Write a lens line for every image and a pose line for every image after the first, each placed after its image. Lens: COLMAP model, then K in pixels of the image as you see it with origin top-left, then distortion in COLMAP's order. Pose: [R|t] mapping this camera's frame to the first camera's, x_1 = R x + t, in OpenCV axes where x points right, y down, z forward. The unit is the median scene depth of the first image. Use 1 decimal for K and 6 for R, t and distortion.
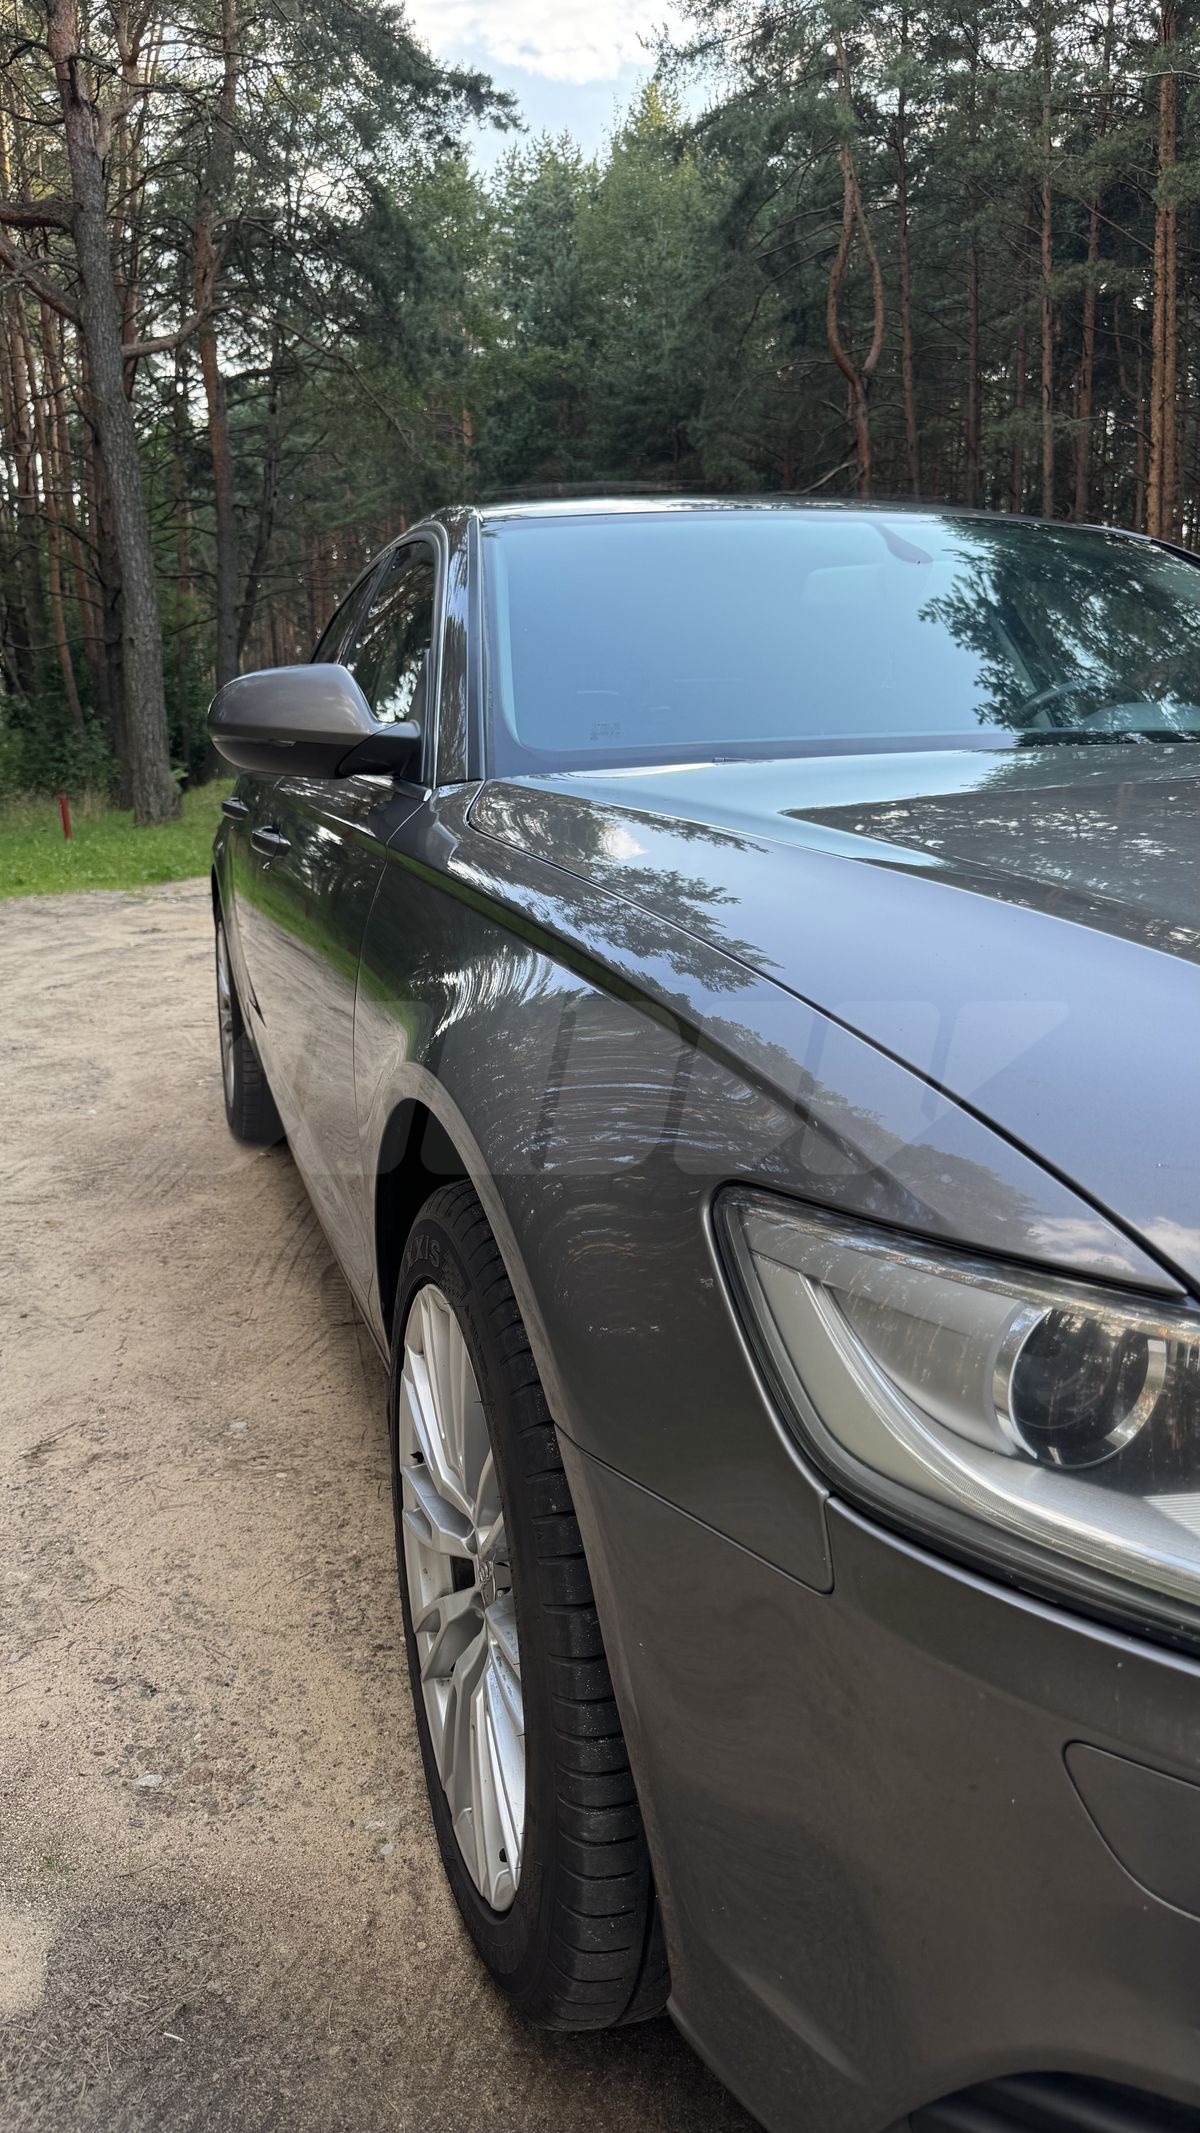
lens RADIAL K [[1529.3, 0, 578.3], [0, 1529.3, 1076.4], [0, 0, 1]] dist [0.012222, 0.001988]
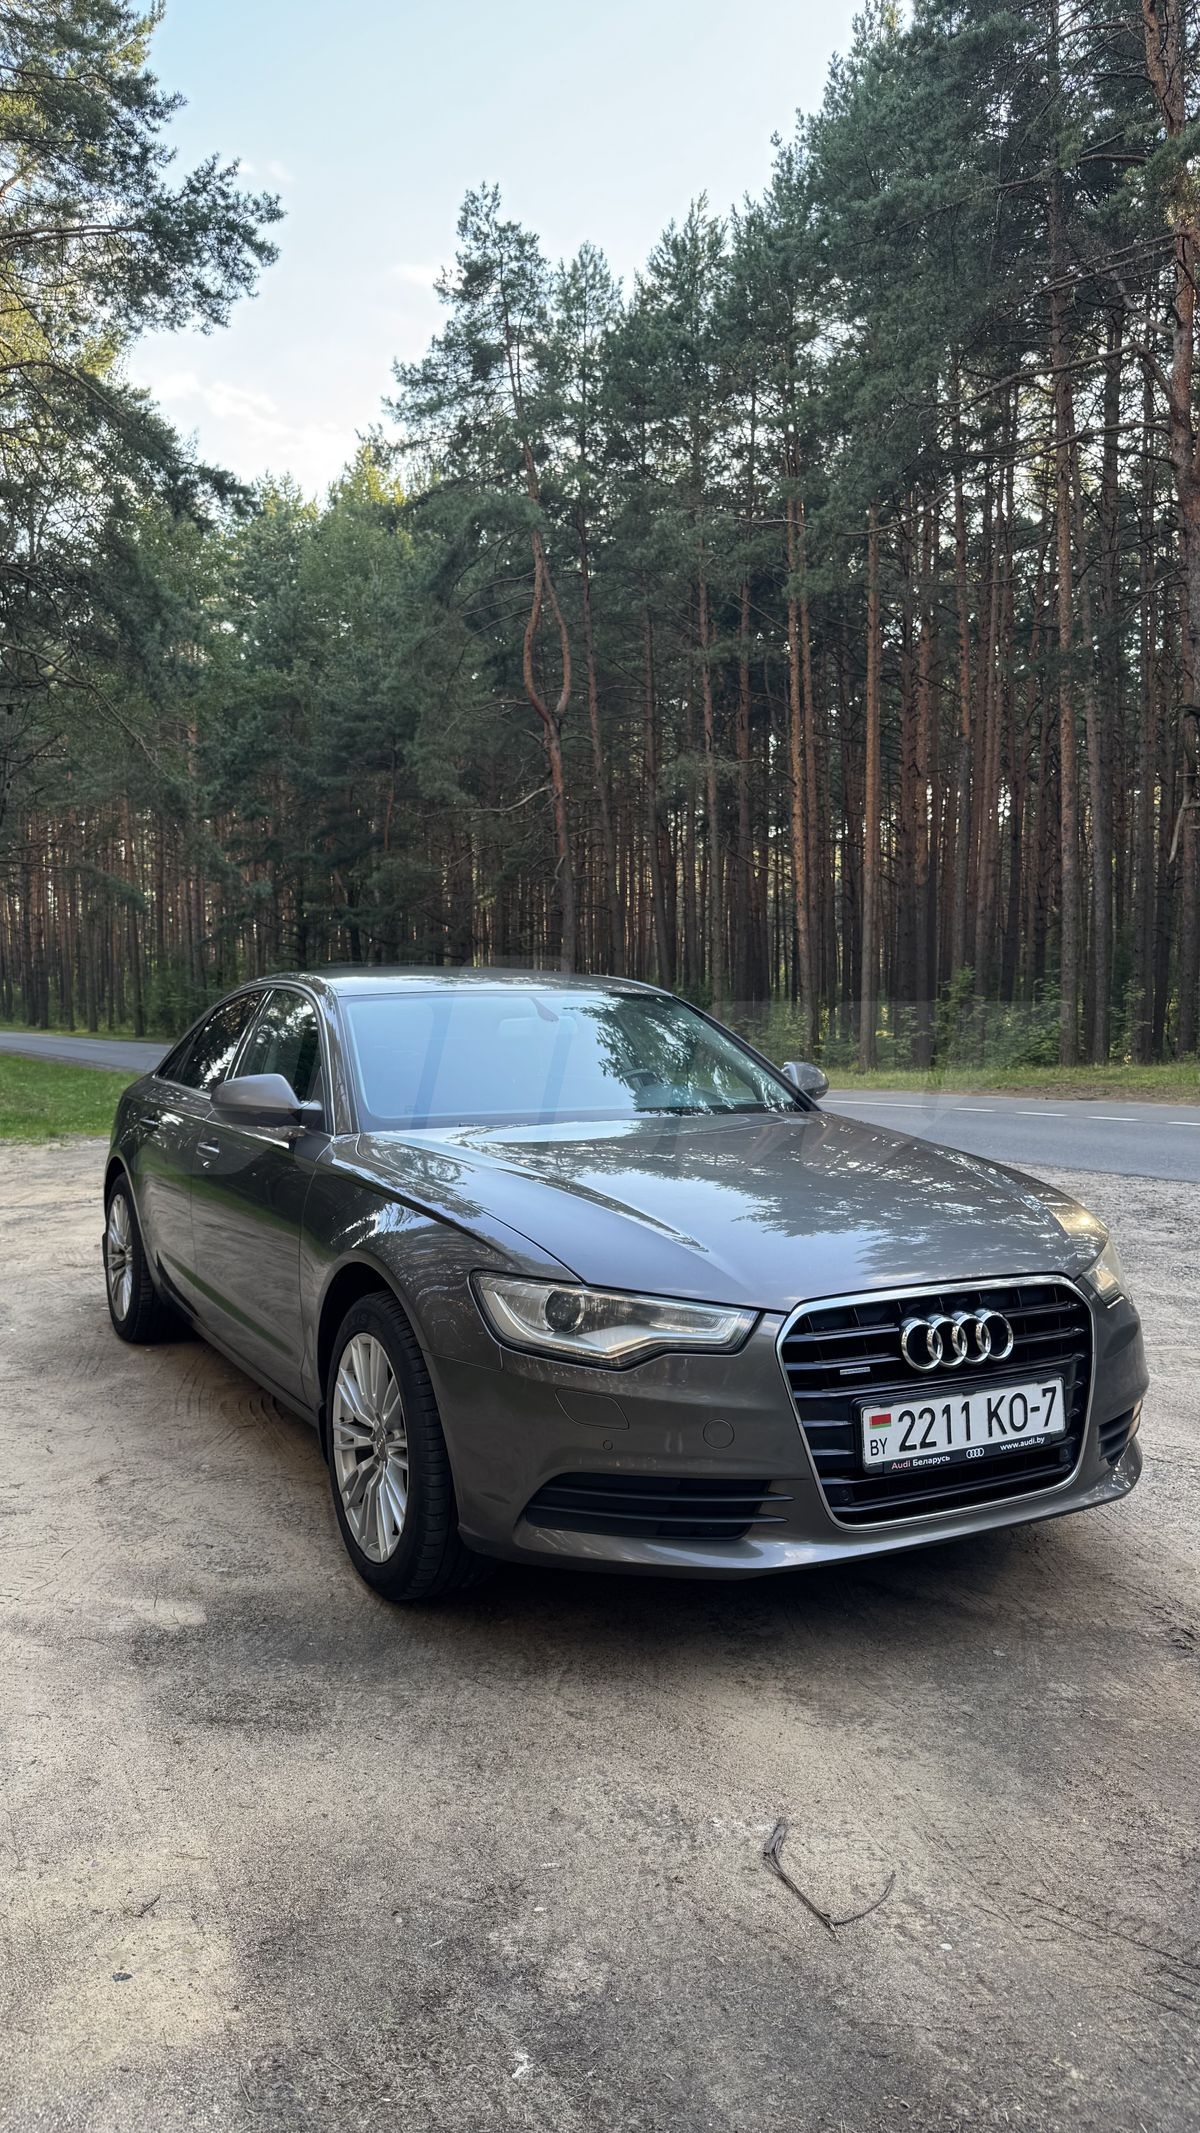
lens RADIAL K [[1565.2, 0, 600.0], [0, 1565.2, 1066.5], [0, 0, 1]] dist [0.001926, -0.011632]
pose [[0.980826, -0.001347, 0.194880, -0.011956], [0.035384, 0.984586, -0.171282, 0.009107], [-0.191645, 0.174893, 0.965756, -0.099040]]
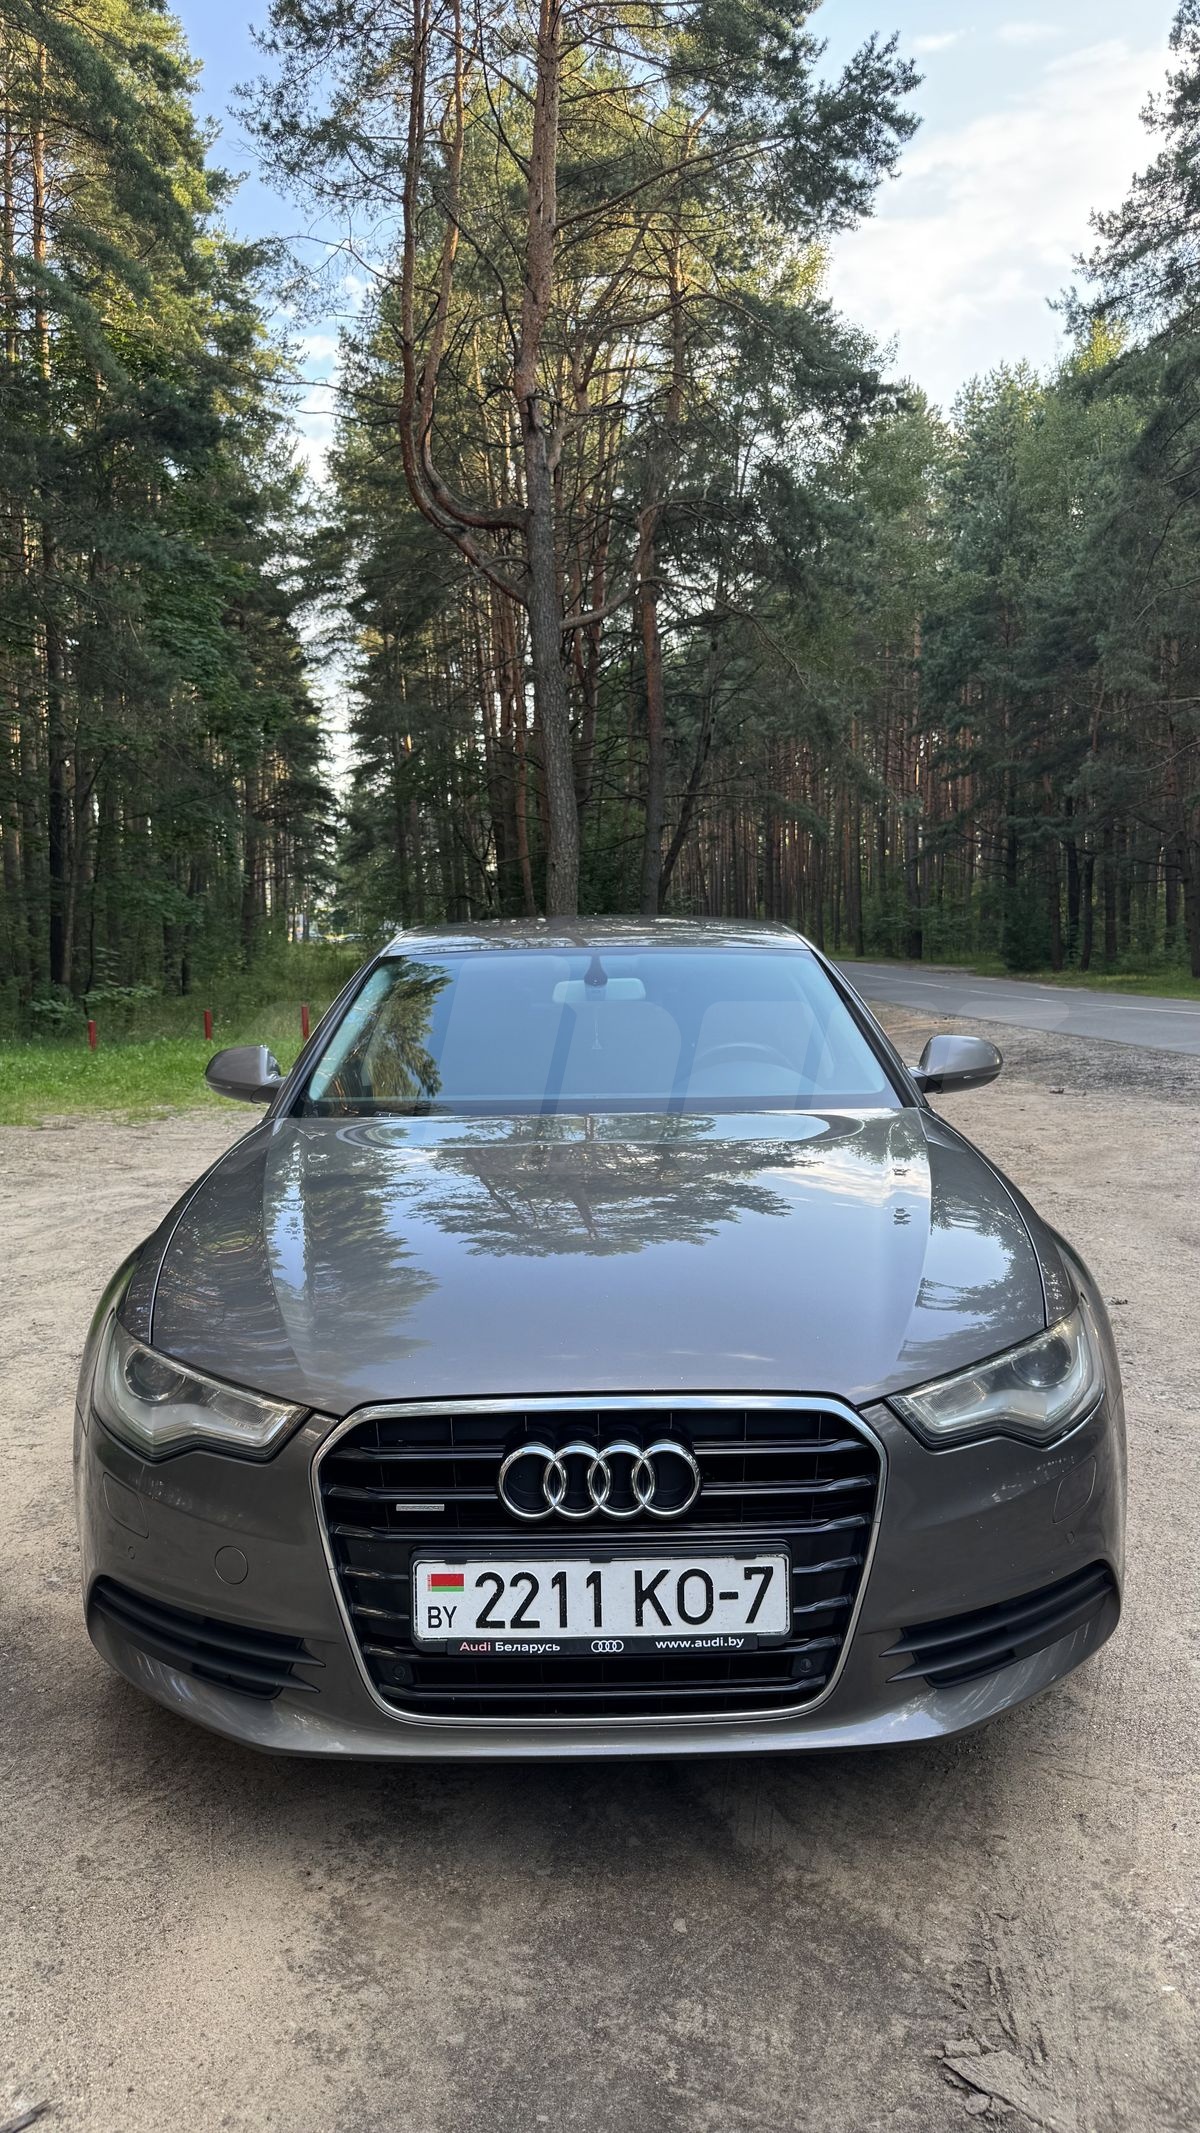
lens RADIAL K [[1565.2, 0, 600.0], [0, 1565.2, 1066.5], [0, 0, 1]] dist [0.001926, -0.011632]
pose [[0.954936, 0.014045, -0.296479, 0.071753], [-0.050057, 0.992193, -0.114229, -0.003593], [0.292560, 0.123922, 0.948184, -0.062873]]
